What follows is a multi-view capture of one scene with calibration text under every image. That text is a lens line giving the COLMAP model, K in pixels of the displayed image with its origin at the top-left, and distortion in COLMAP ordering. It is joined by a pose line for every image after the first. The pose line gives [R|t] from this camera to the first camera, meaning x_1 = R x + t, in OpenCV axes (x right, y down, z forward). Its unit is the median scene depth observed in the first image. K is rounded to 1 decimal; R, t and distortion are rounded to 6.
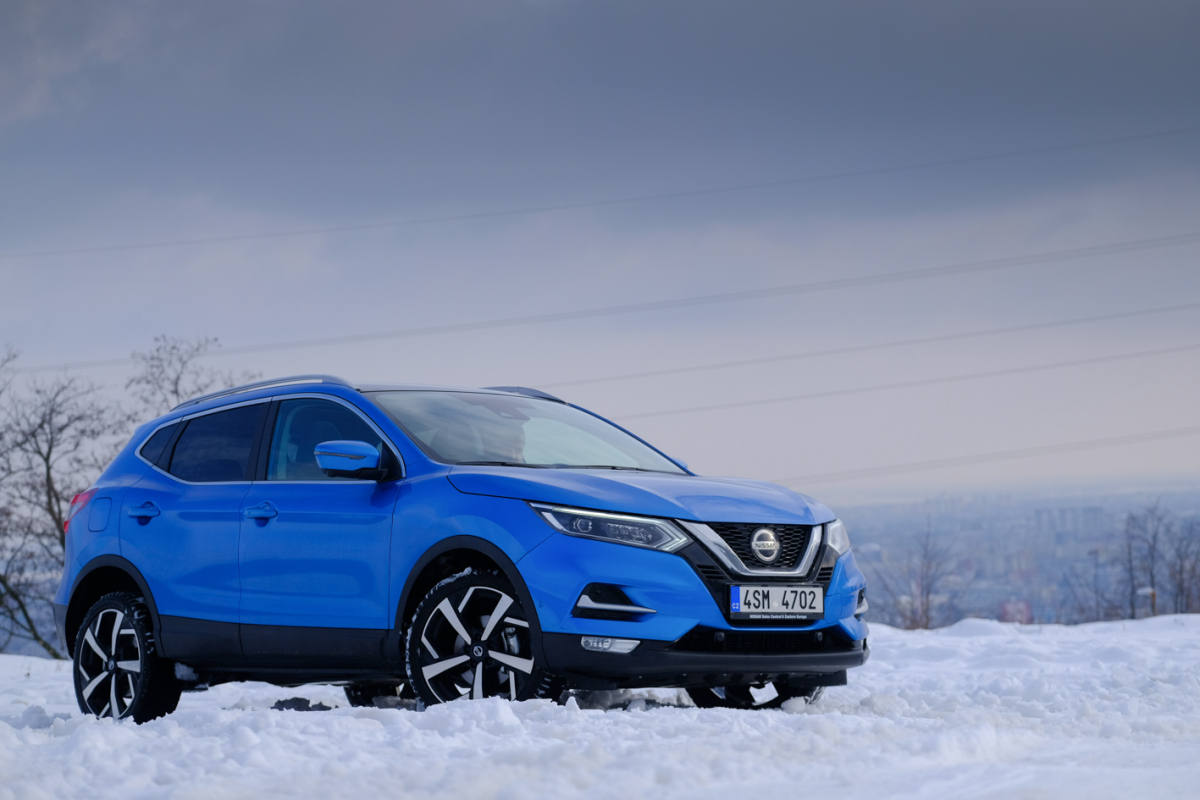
lens RADIAL K [[3199.0, 0, 594.9], [0, 3199.0, 408.2], [0, 0, 1]] dist [-0.037805, 0.000000]
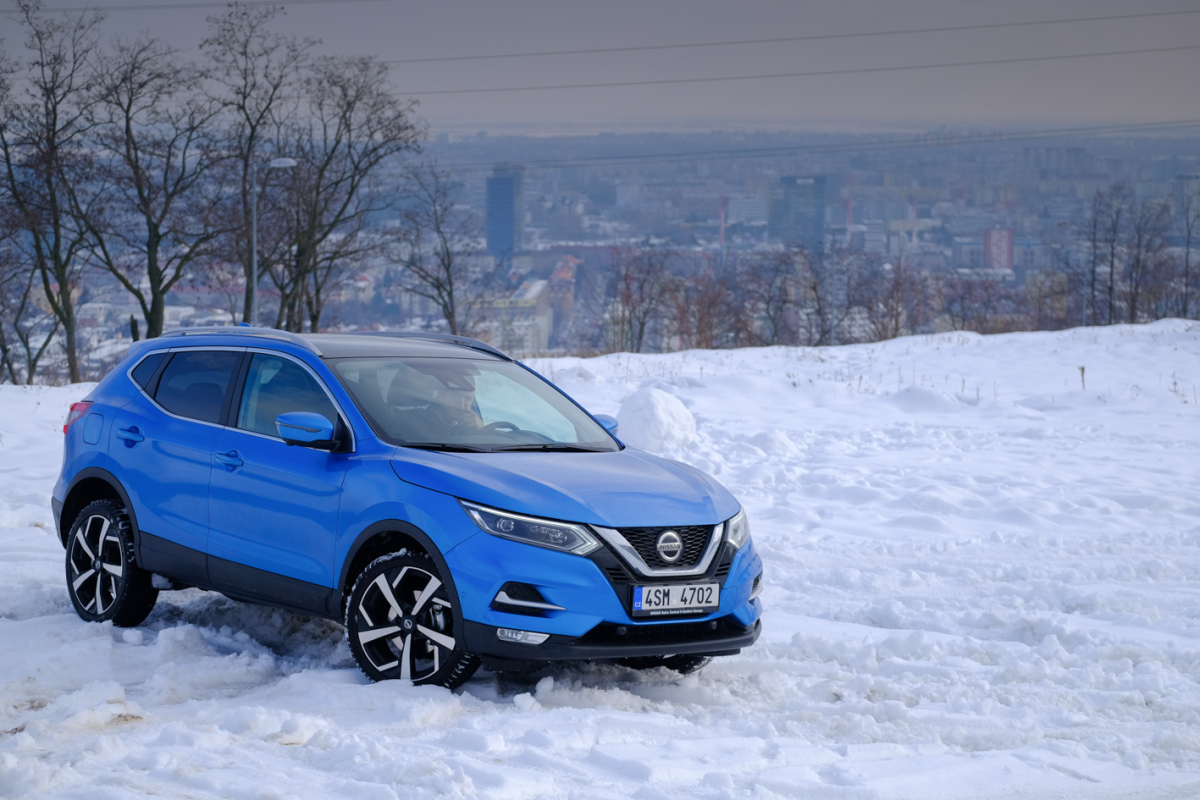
lens RADIAL K [[2855.1, 0, 607.0], [0, 2855.1, 397.9], [0, 0, 1]] dist [-0.106286, 0.000000]
pose [[0.998268, 0.058762, -0.002899, 0.031213], [-0.057900, 0.989980, 0.128792, -0.134805], [0.010438, -0.128401, 0.991667, 0.018612]]
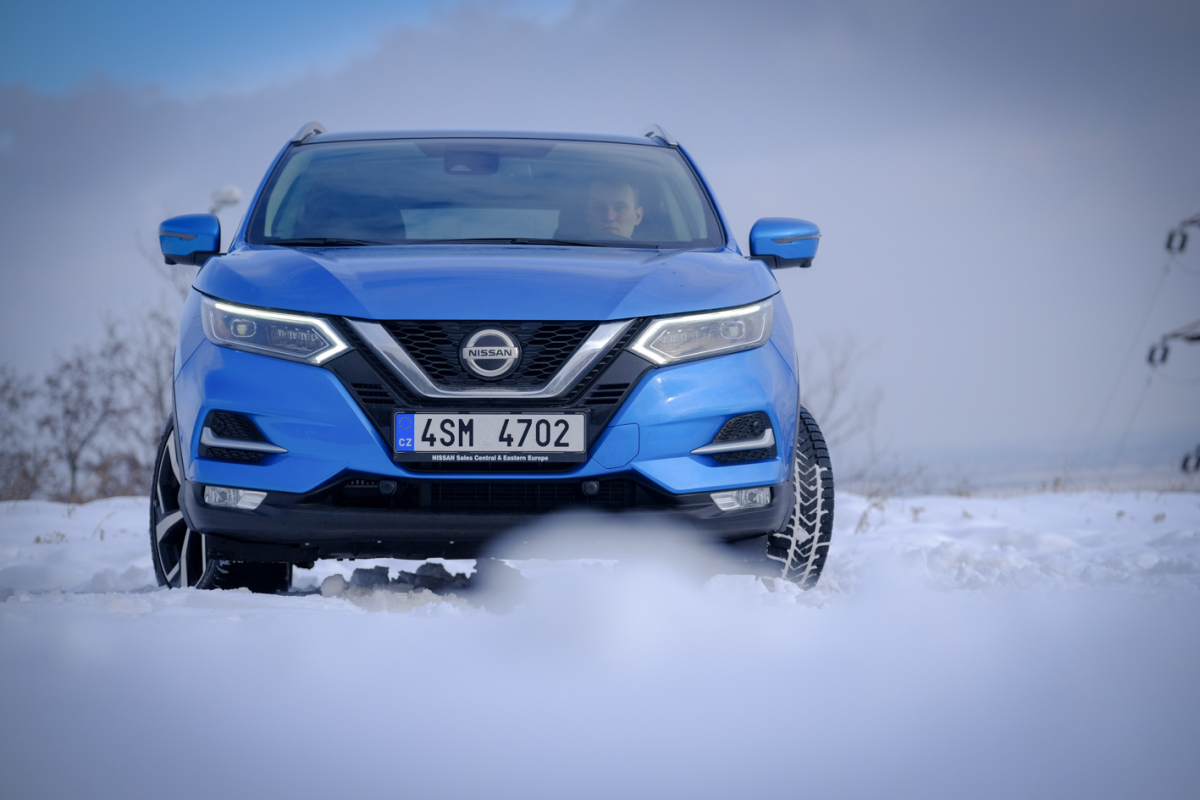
lens RADIAL K [[4325.1, 0, 604.9], [0, 4325.1, 388.1], [0, 0, 1]] dist [0.489643, 0.000000]
pose [[0.779232, -0.008672, -0.626676, 0.644481], [0.042363, 0.998346, 0.038862, 0.015642], [0.625302, -0.056830, 0.778311, 0.299143]]
